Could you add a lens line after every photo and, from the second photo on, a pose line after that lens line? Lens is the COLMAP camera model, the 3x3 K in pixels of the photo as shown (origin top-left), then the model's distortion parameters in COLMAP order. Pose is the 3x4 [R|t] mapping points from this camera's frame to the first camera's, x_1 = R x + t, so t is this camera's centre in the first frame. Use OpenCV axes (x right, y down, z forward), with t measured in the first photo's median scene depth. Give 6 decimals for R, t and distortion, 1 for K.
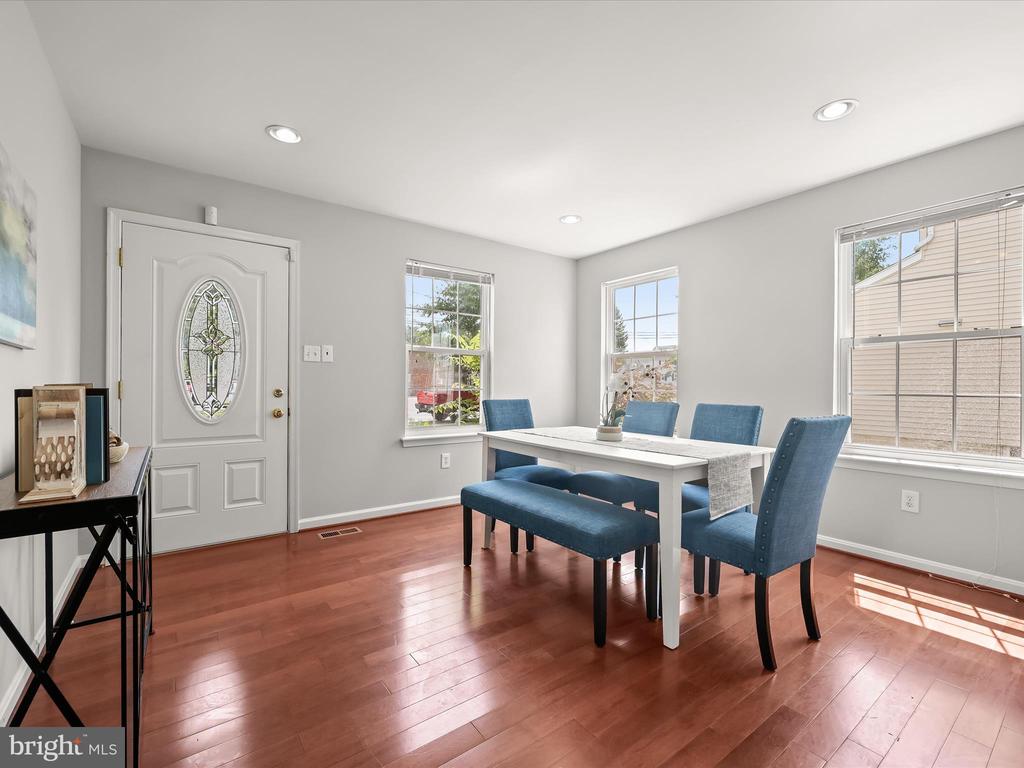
lens RADIAL K [[455.7, 0, 517.3], [0, 455.7, 386.9], [0, 0, 1]] dist [-0.003149, 0.001216]
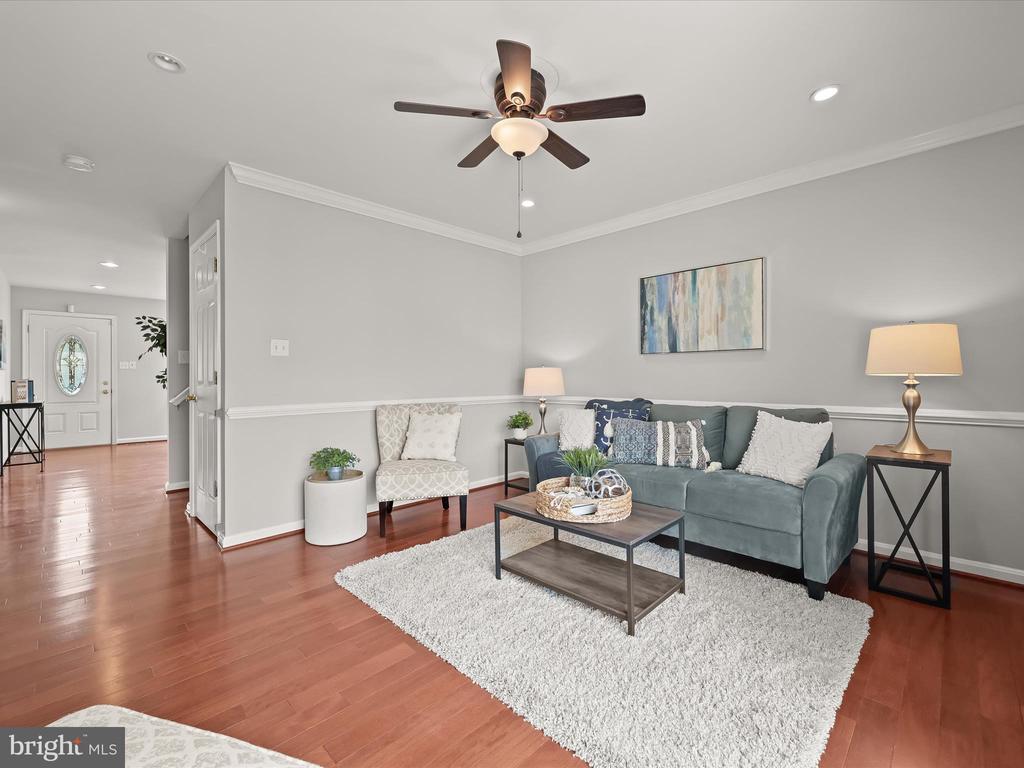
lens RADIAL K [[455.7, 0, 521.3], [0, 455.7, 376.2], [0, 0, 1]] dist [-0.003149, 0.001216]
pose [[0.990180, -0.011089, 0.139358, 1.324583], [0.011881, 0.999918, -0.004856, 0.016876], [-0.139293, 0.006464, 0.990230, -1.680338]]
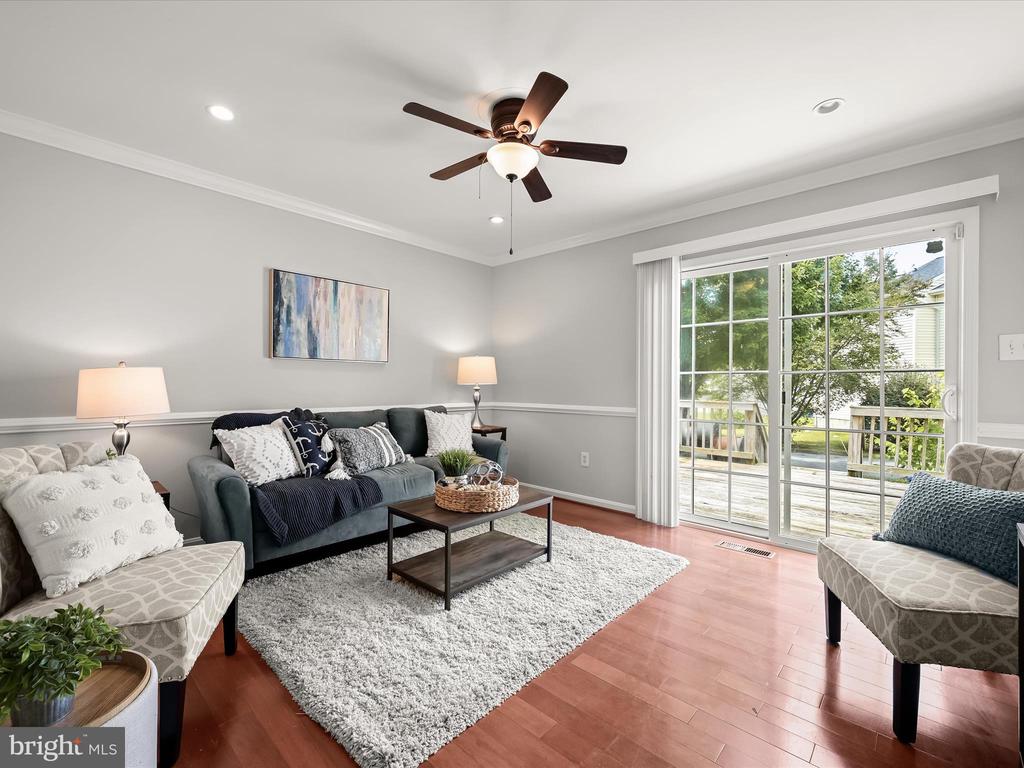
lens RADIAL K [[455.7, 0, 510.9], [0, 455.7, 377.0], [0, 0, 1]] dist [-0.003149, 0.001216]
pose [[-0.171336, 0.007700, 0.985183, -1.905177], [-0.001865, 0.999965, -0.008140, -0.024930], [-0.985211, -0.003232, -0.171315, 2.398426]]
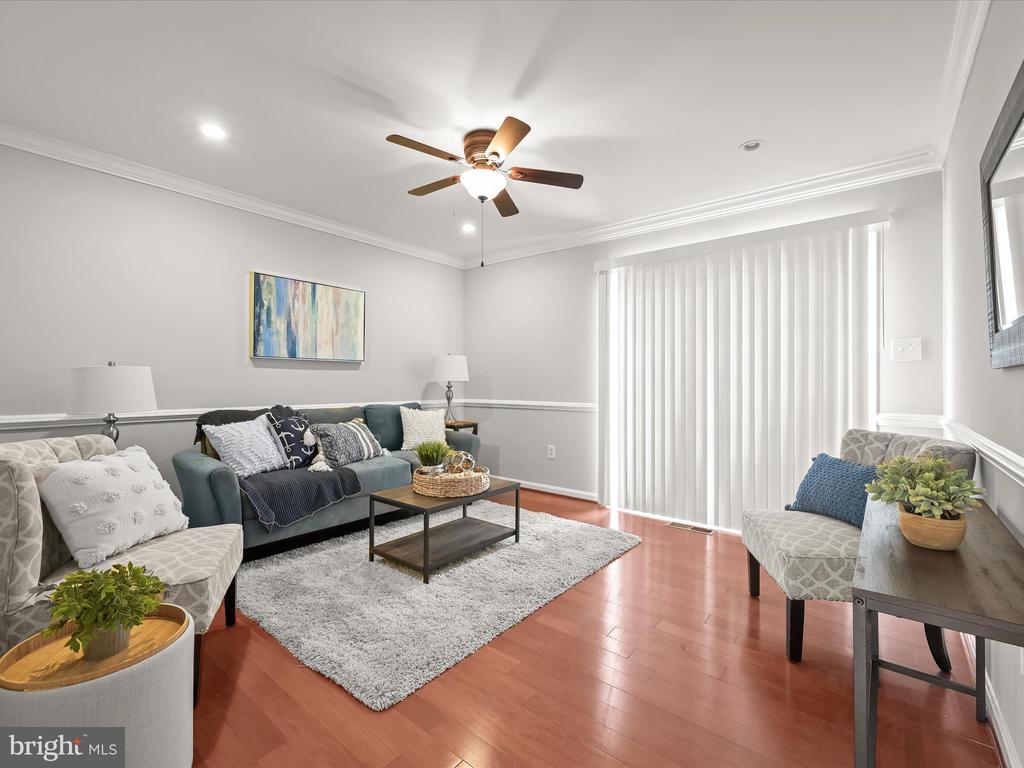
lens RADIAL K [[455.7, 0, 515.7], [0, 455.7, 376.7], [0, 0, 1]] dist [-0.003149, 0.001216]
pose [[-0.244382, 0.003602, 0.969672, -2.358134], [0.000511, 0.999993, -0.003586, -0.027688], [-0.969679, -0.000381, -0.244382, 2.483813]]
